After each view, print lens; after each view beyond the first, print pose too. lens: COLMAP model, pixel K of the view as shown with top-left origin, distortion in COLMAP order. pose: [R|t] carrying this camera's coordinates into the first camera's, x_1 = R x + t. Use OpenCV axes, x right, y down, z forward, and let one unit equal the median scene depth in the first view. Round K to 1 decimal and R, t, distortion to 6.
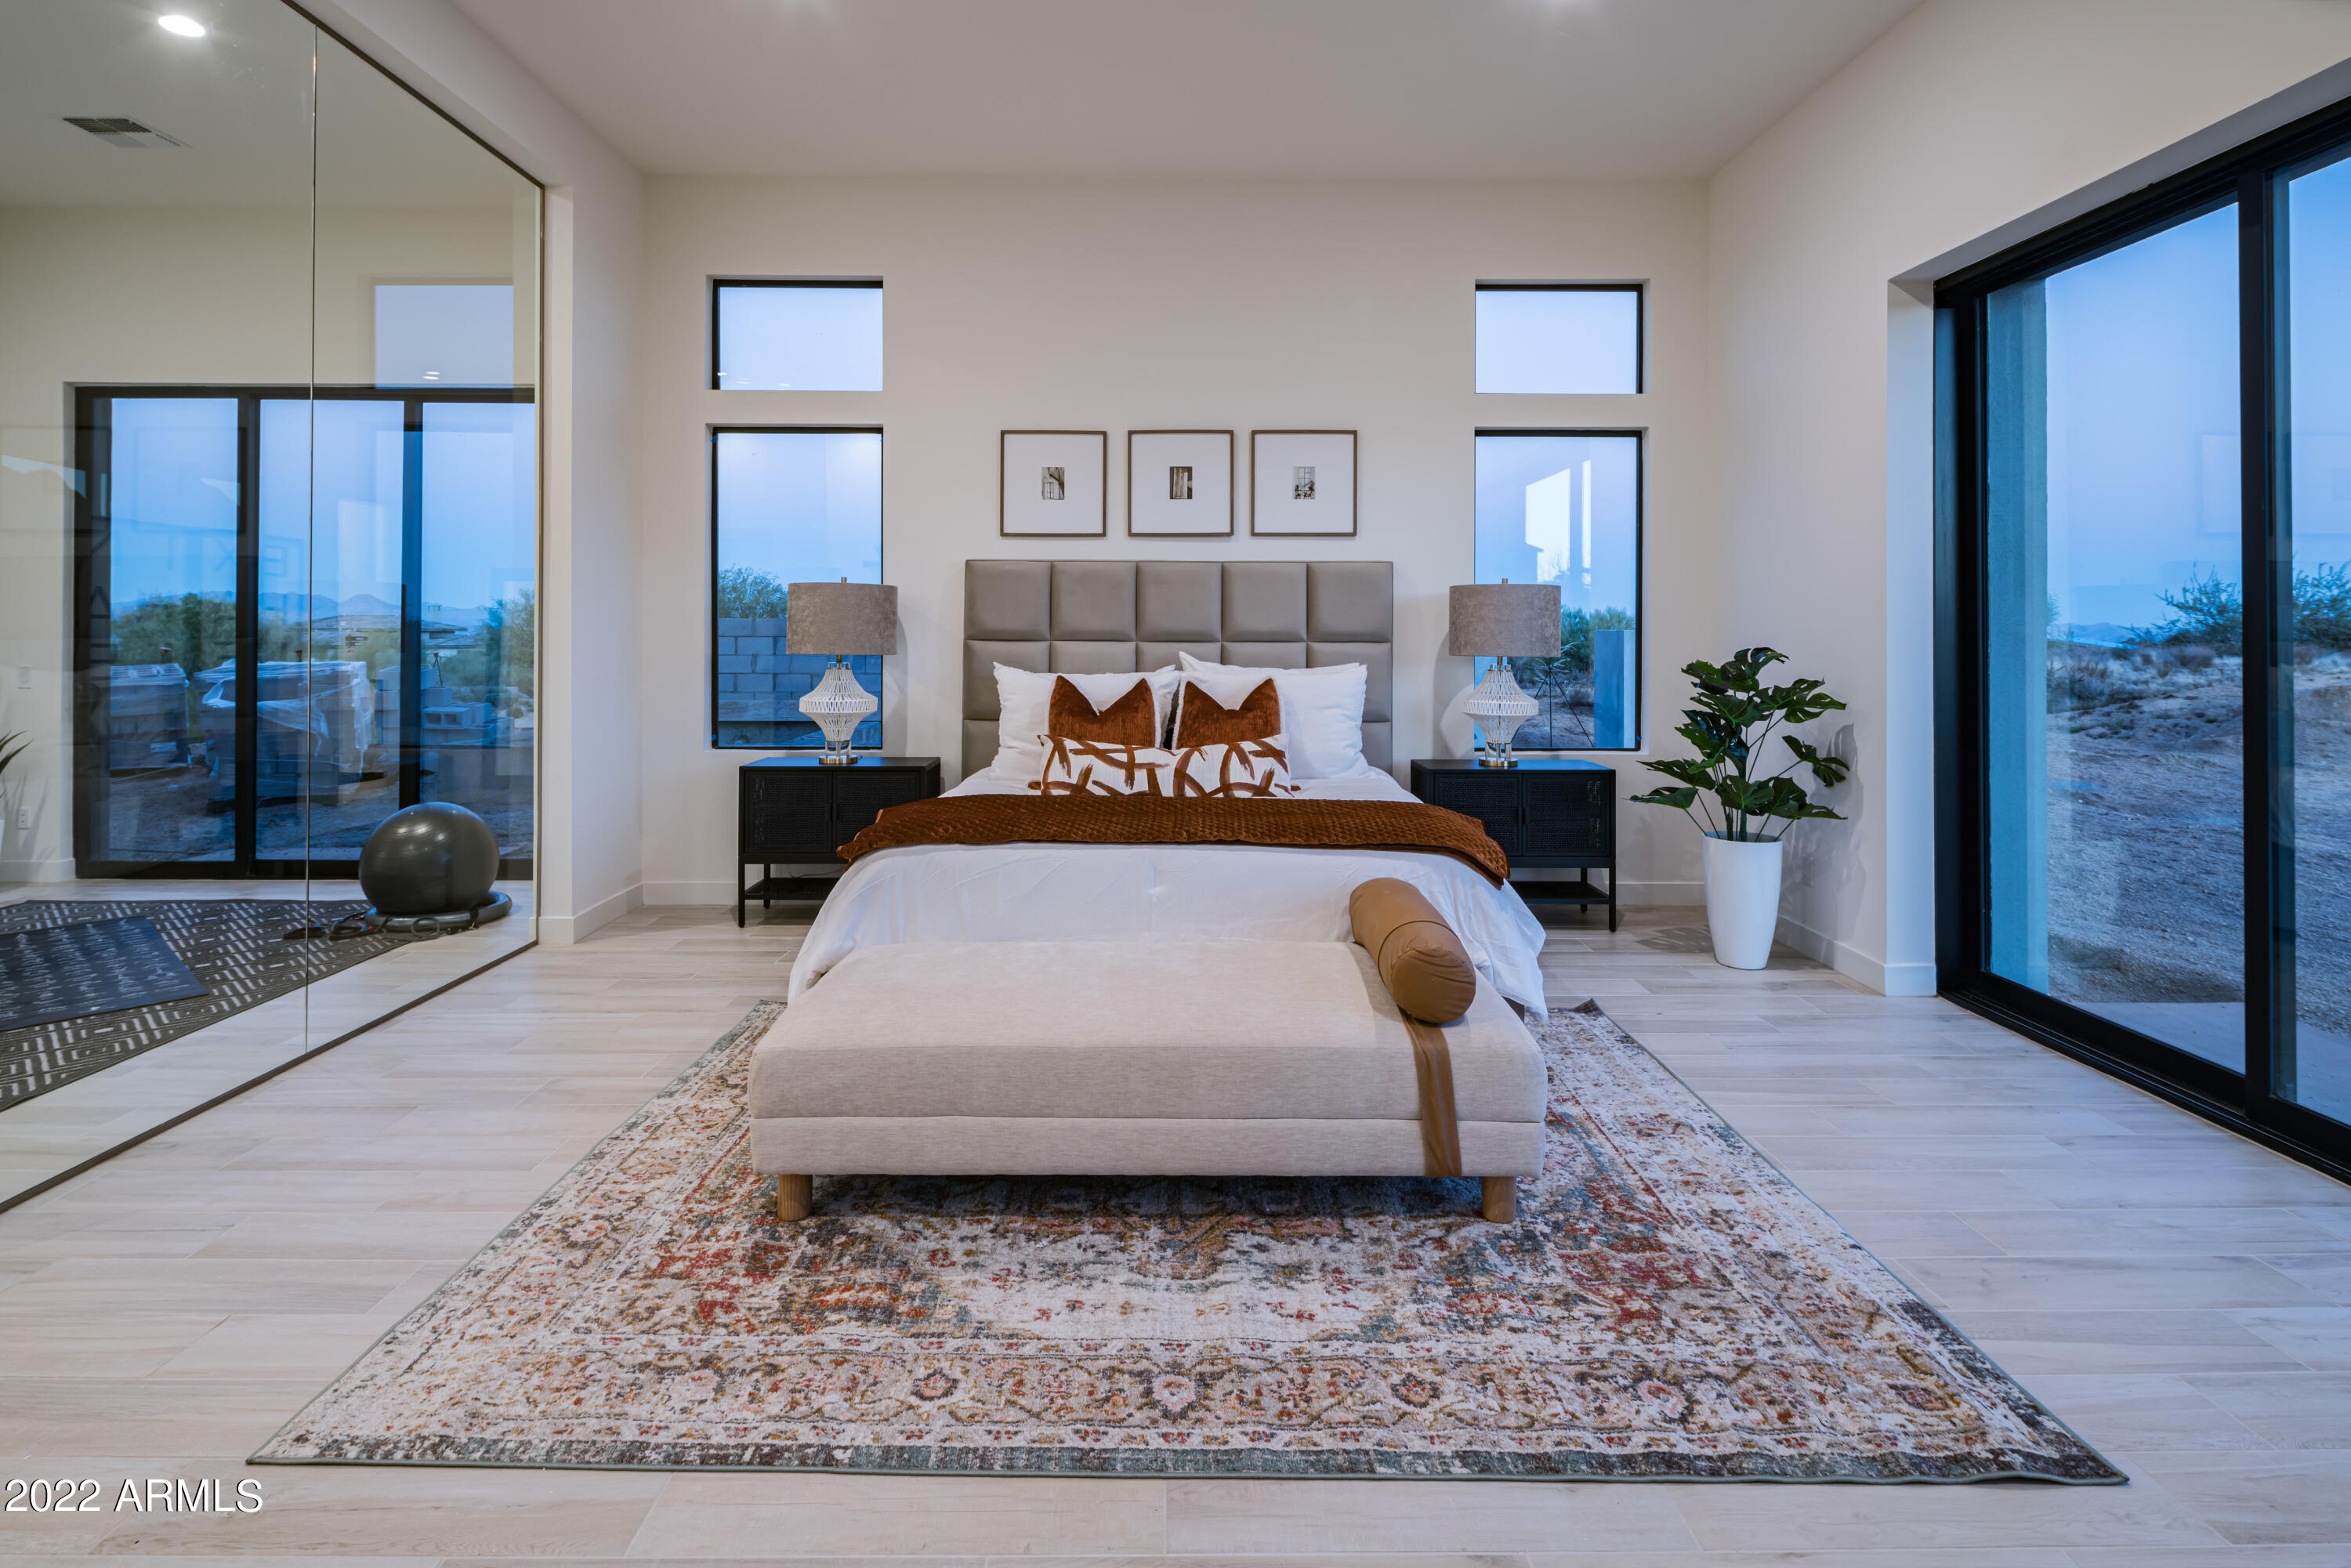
lens RADIAL K [[1139.9, 0, 1168.3], [0, 1139.9, 626.7], [0, 0, 1]] dist [-0.000426, -0.001795]
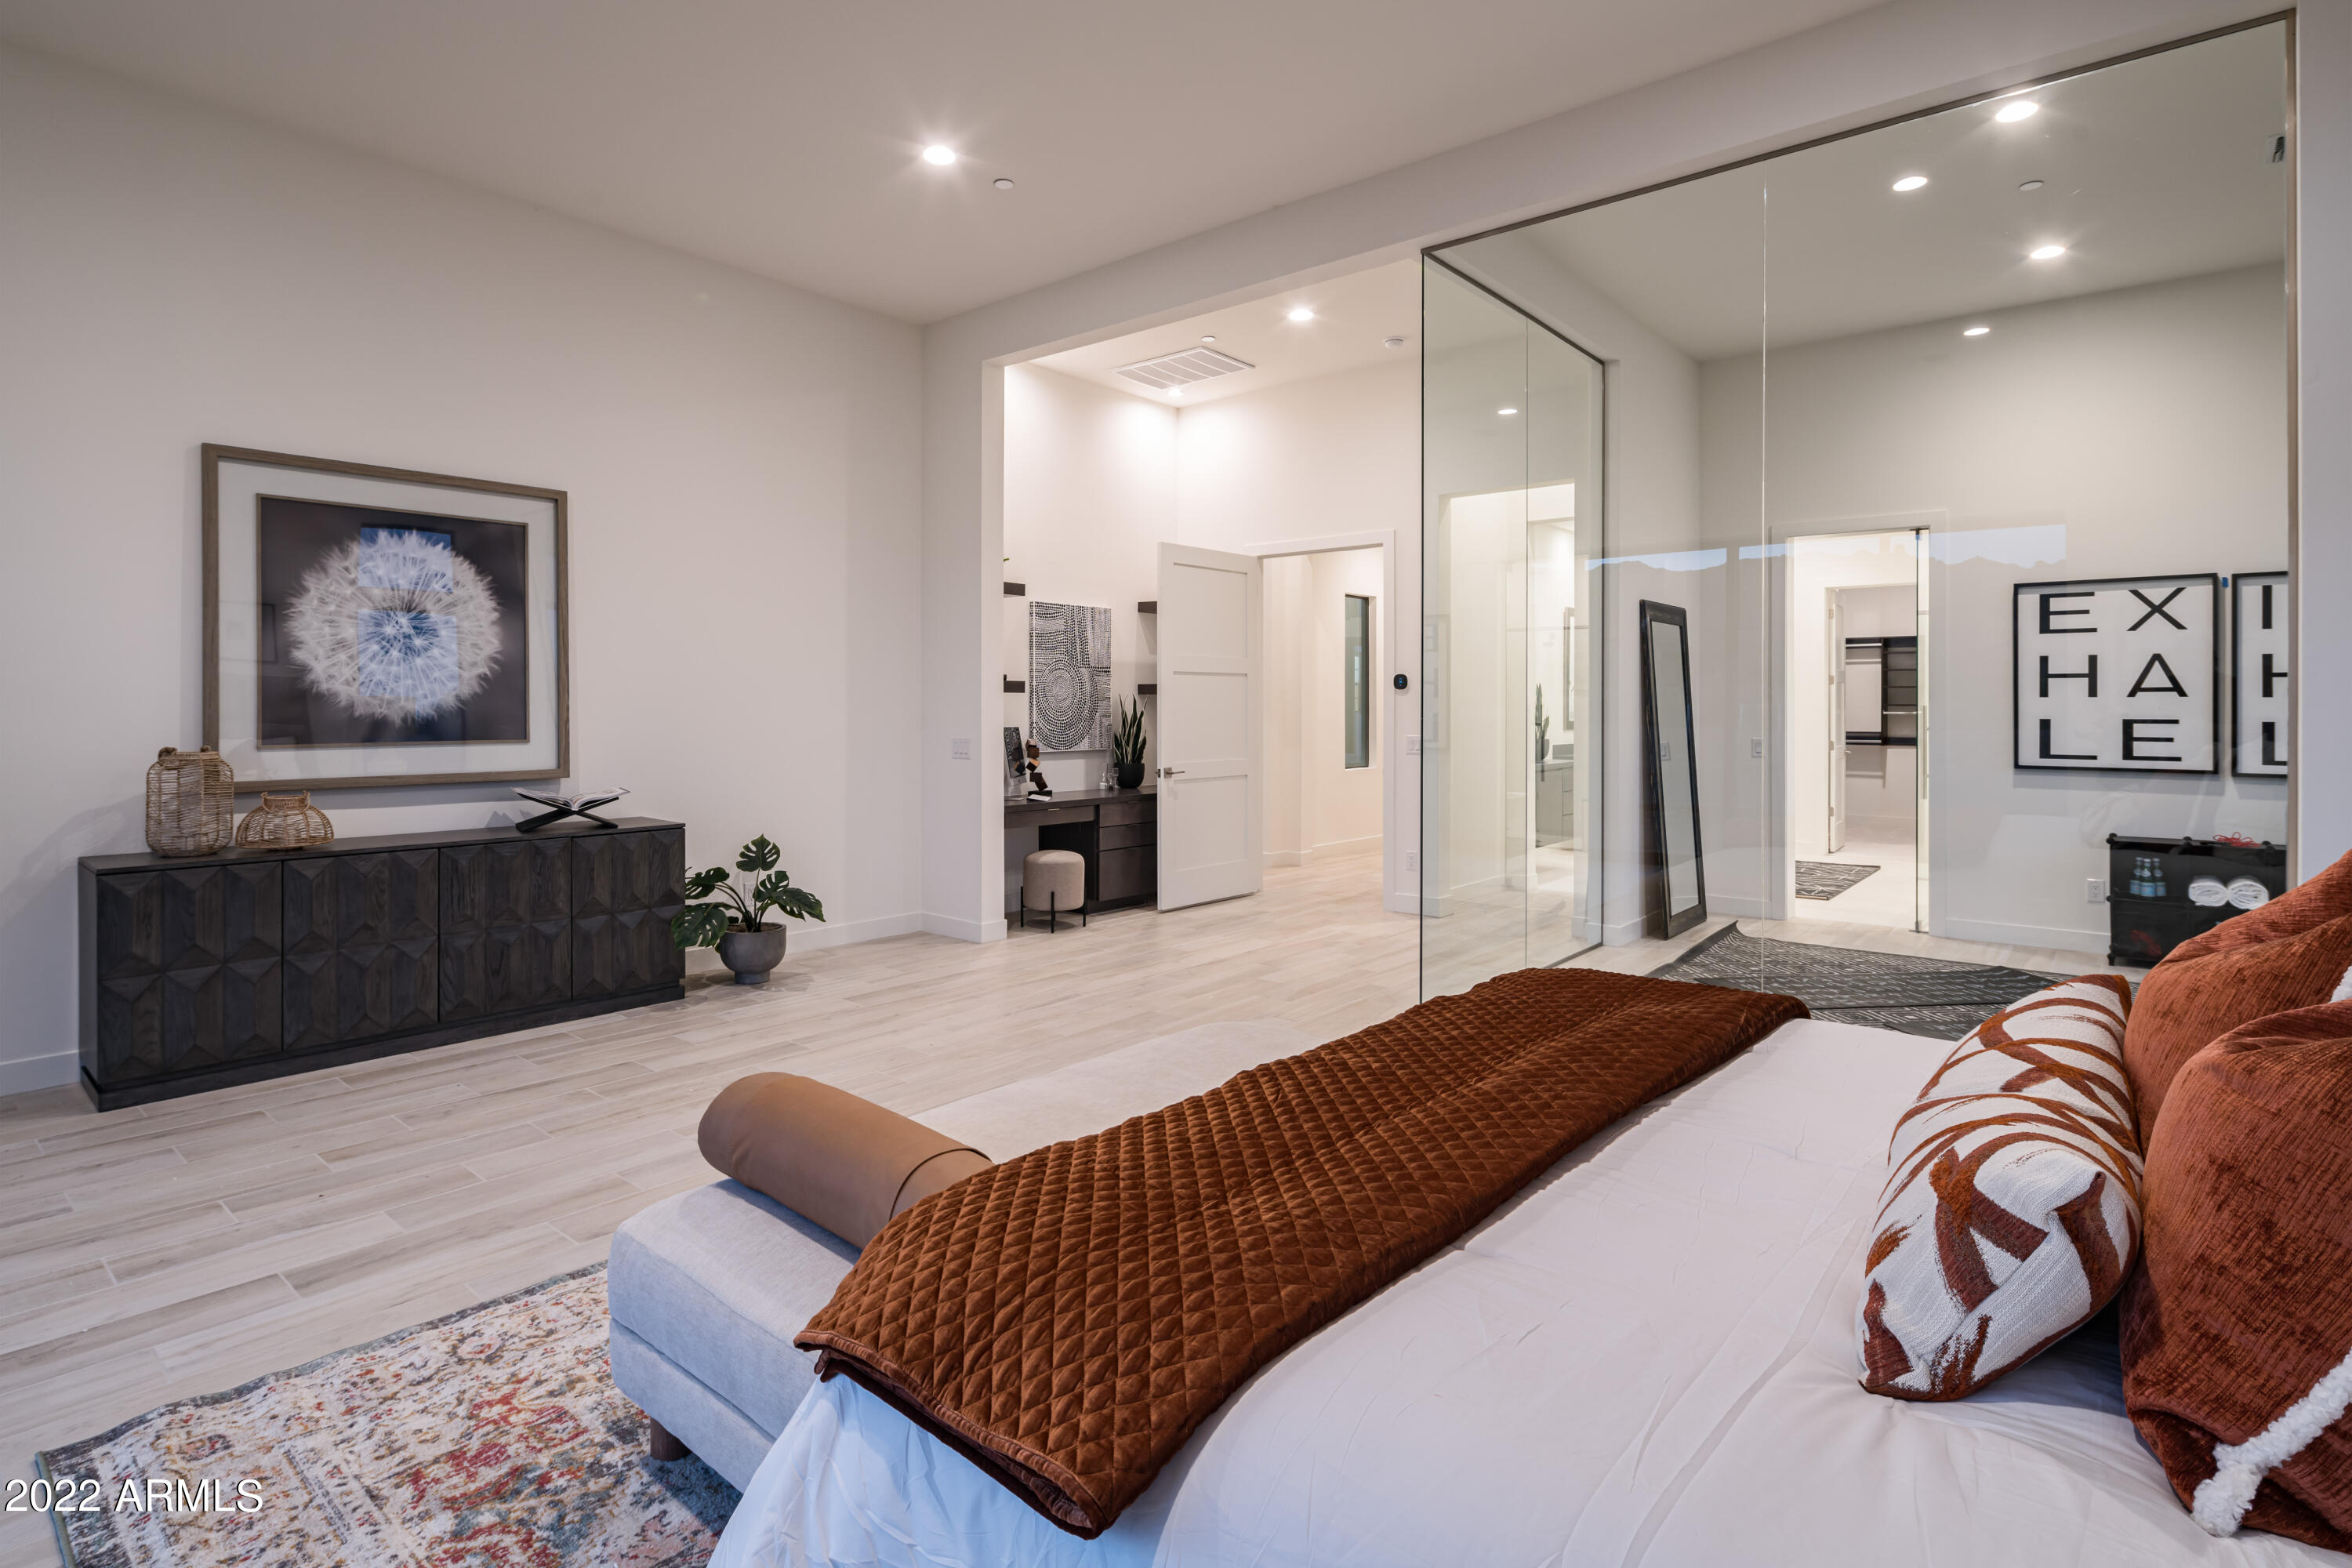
lens RADIAL K [[1167.1, 0, 1163.5], [0, 1167.1, 699.9], [0, 0, 1]] dist [-0.000749, -0.000903]
pose [[-0.651744, -0.006673, -0.758409, 0.709271], [0.001417, 0.999949, -0.010016, 0.010399], [0.758437, -0.007602, -0.651702, 1.852981]]
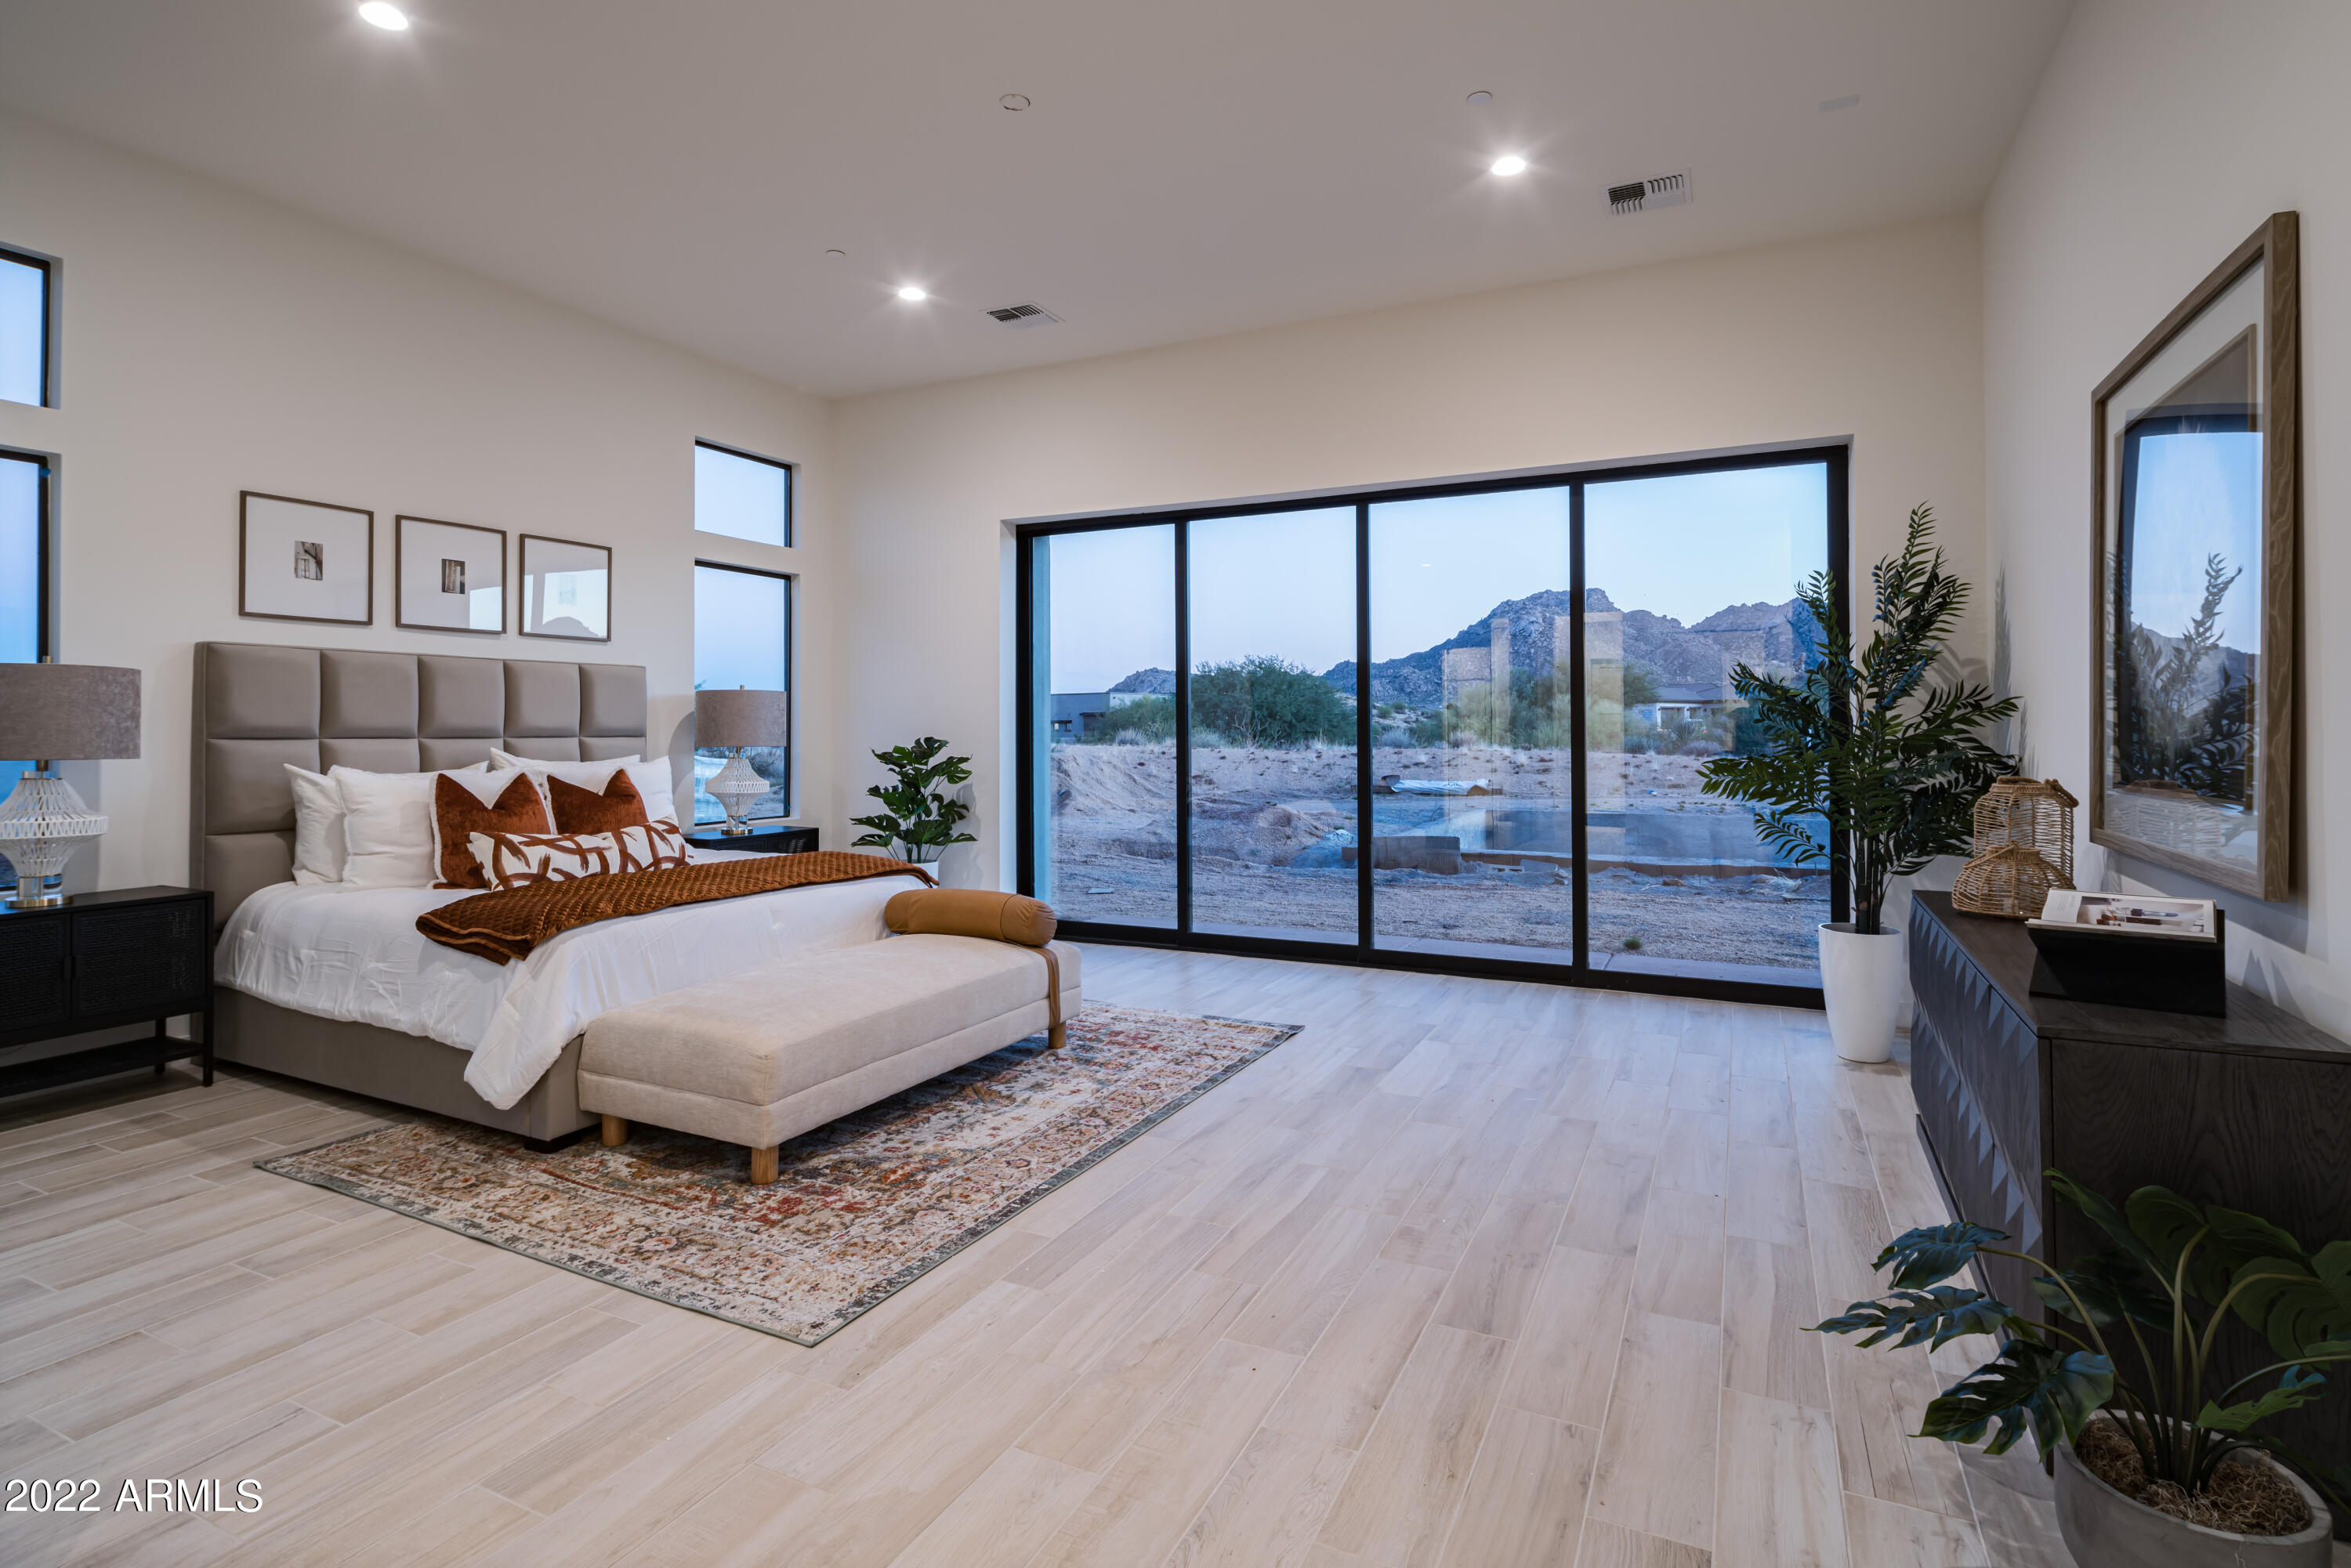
lens RADIAL K [[1154.3, 0, 1163.9], [0, 1154.3, 726.4], [0, 0, 1]] dist [0.002932, -0.000539]
pose [[0.453474, -0.000725, 0.891269, -1.341231], [-0.003601, 0.999990, 0.002646, -0.004198], [-0.891262, -0.004409, 0.453467, 0.005651]]
